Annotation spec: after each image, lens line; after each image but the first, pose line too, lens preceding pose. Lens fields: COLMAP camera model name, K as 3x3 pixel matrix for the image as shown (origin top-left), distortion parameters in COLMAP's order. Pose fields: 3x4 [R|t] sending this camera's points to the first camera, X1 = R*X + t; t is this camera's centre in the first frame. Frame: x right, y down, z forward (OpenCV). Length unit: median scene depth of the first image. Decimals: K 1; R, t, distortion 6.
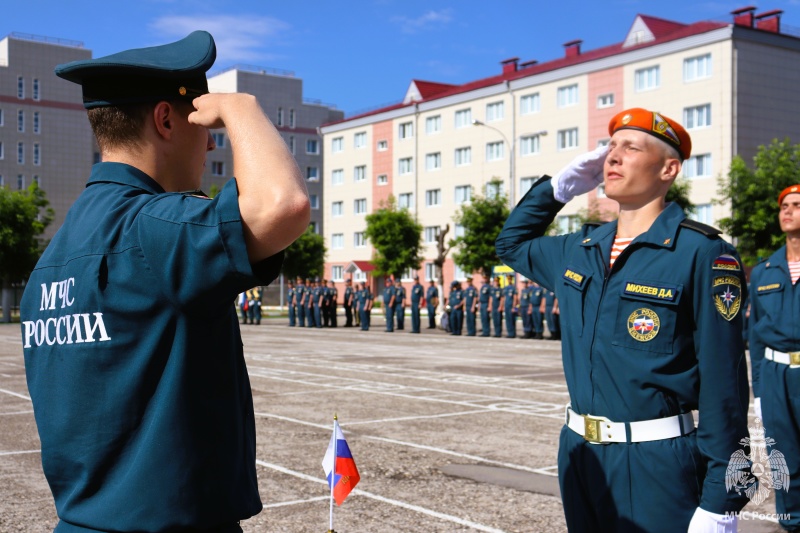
lens RADIAL K [[1037.3, 0, 369.6], [0, 1037.3, 266.8], [0, 0, 1]] dist [0.013357, 0.319333]
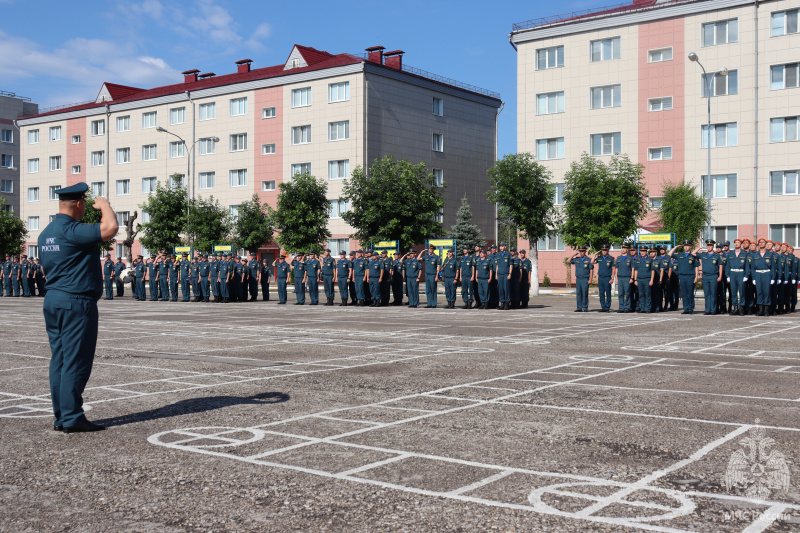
lens RADIAL K [[888.4, 0, 379.5], [0, 888.4, 263.7], [0, 0, 1]] dist [-0.006249, 0.055586]
pose [[0.941715, 0.002261, 0.336403, -0.008853], [-0.008258, 0.999831, 0.016399, 0.000097], [-0.336309, -0.018221, 0.941575, -0.120754]]
